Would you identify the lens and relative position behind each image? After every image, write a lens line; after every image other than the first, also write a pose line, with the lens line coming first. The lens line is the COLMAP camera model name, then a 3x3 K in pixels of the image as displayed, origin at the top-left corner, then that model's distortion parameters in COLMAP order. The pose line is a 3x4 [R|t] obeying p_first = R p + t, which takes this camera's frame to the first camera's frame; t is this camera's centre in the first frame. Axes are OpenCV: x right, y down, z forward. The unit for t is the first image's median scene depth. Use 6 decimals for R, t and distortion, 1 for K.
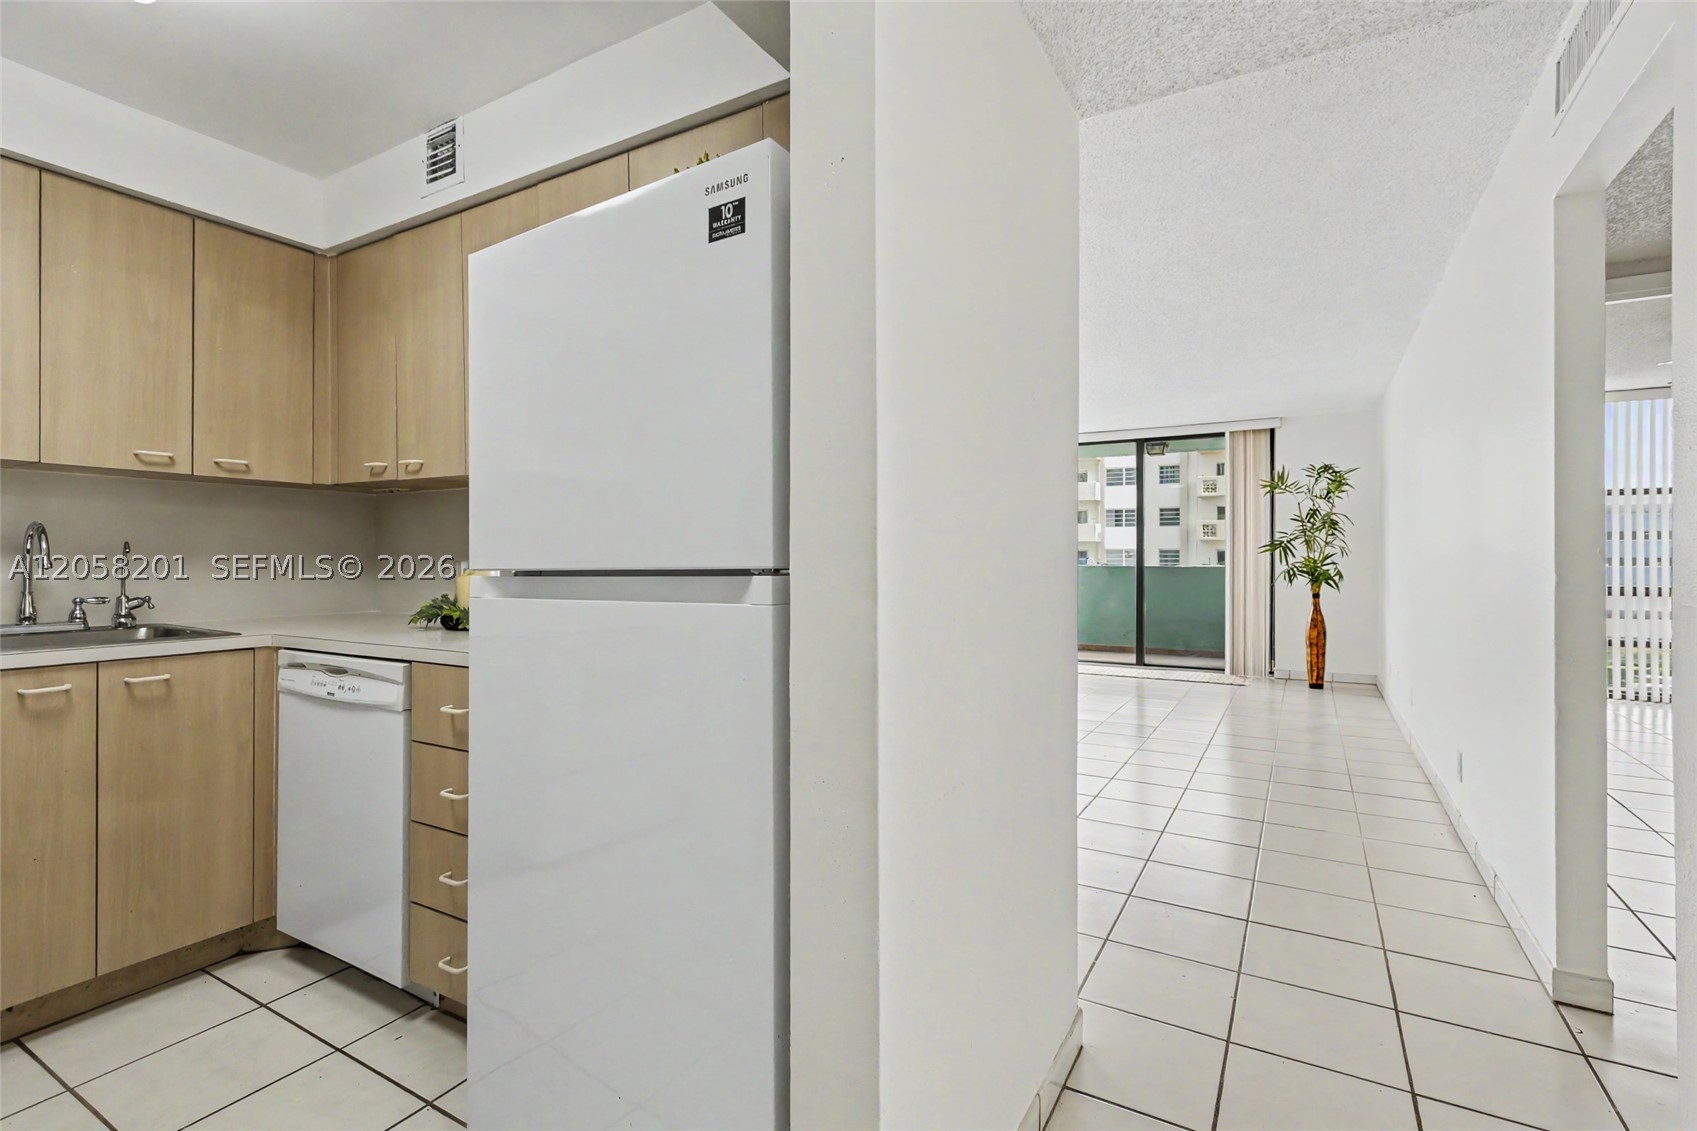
lens RADIAL K [[776.7, 0, 851.8], [0, 776.7, 560.7], [0, 0, 1]] dist [0.005434, -0.000625]
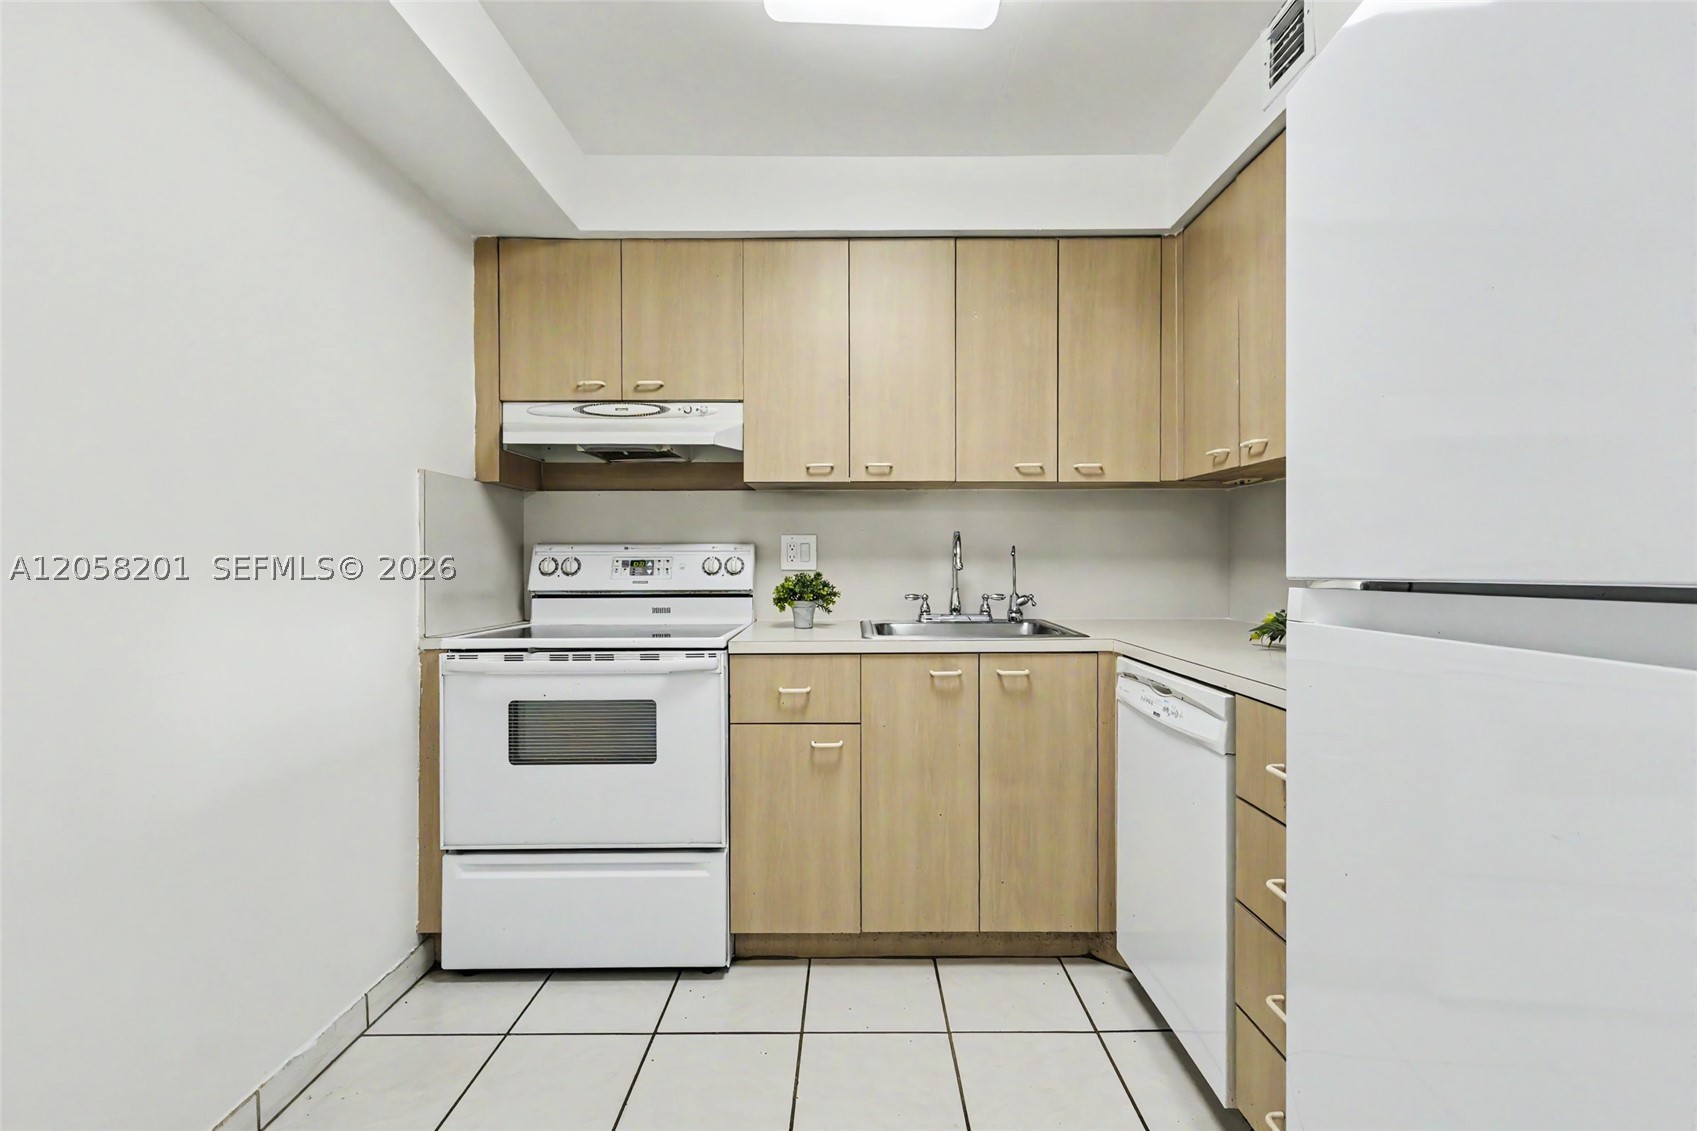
lens RADIAL K [[776.7, 0, 855.6], [0, 776.7, 562.2], [0, 0, 1]] dist [0.005434, -0.000625]
pose [[0.501403, -0.000462, -0.865214, -0.073264], [0.002152, 0.999997, 0.000713, -0.002299], [0.865211, -0.002219, 0.501403, 0.247279]]
